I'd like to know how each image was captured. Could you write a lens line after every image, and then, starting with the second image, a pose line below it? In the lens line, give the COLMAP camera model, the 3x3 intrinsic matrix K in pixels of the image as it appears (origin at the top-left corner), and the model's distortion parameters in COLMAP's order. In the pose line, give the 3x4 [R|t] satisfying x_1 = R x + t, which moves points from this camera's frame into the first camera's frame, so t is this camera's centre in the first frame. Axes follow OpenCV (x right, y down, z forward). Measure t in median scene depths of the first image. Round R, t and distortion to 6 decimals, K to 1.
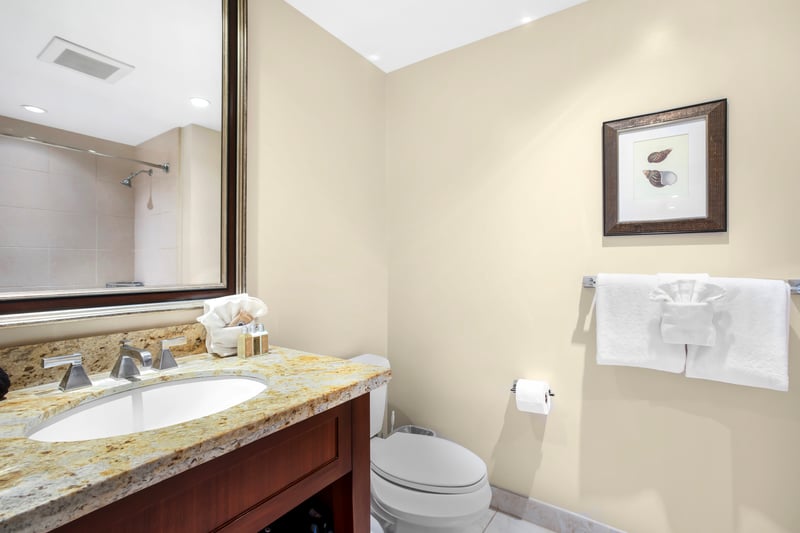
lens RADIAL K [[379.3, 0, 376.4], [0, 379.3, 268.2], [0, 0, 1]] dist [0.000075, 0.000146]
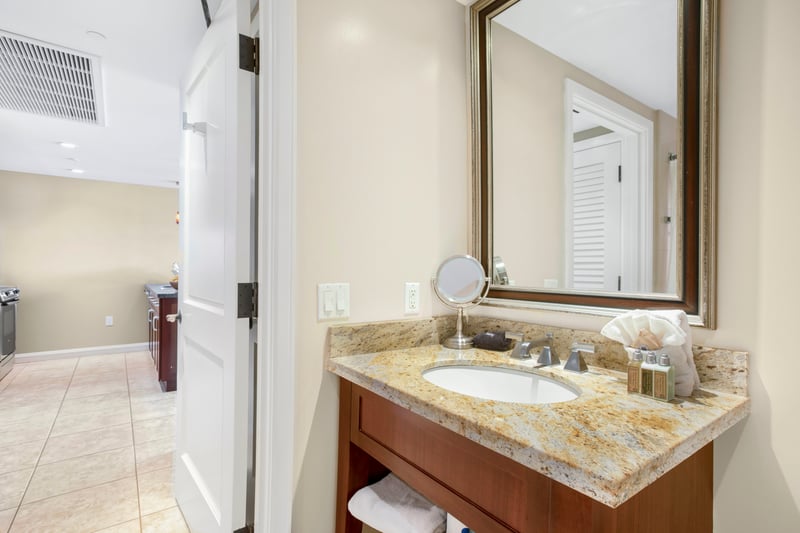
lens RADIAL K [[405.8, 0, 400.0], [0, 405.8, 266.5], [0, 0, 1]] dist [-0.014395, 0.000337]
pose [[-0.304283, -0.001864, -0.952580, 0.734930], [-0.008250, 0.999966, 0.000678, -0.012847], [0.952546, 0.008065, -0.304288, 1.056739]]
